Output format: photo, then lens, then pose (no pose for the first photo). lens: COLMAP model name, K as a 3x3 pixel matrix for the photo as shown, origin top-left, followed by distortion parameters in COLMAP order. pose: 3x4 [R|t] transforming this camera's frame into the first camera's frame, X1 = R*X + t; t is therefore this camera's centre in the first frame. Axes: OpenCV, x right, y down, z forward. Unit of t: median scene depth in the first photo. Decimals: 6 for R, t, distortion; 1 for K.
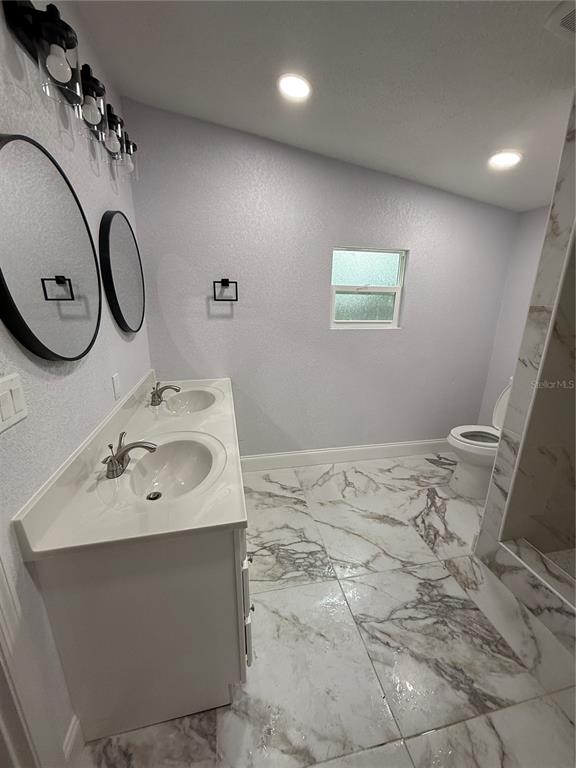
lens RADIAL K [[306.4, 0, 288.0], [0, 306.4, 384.0], [0, 0, 1]] dist [0.000140, -0.000085]
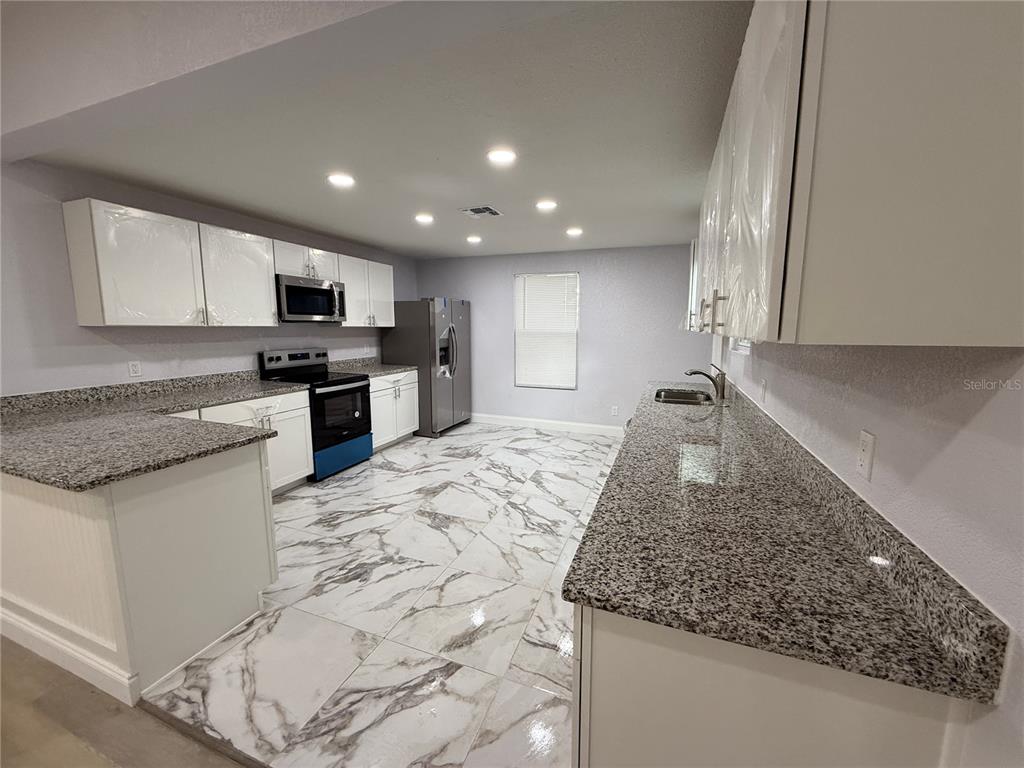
lens RADIAL K [[408.6, 0, 509.0], [0, 408.6, 382.6], [0, 0, 1]] dist [0.000140, -0.000085]
pose [[-0.547056, 0.098812, -0.831244, 2.215197], [-0.245705, 0.930315, 0.272292, -0.554022], [0.800224, 0.353199, -0.484656, 1.959617]]
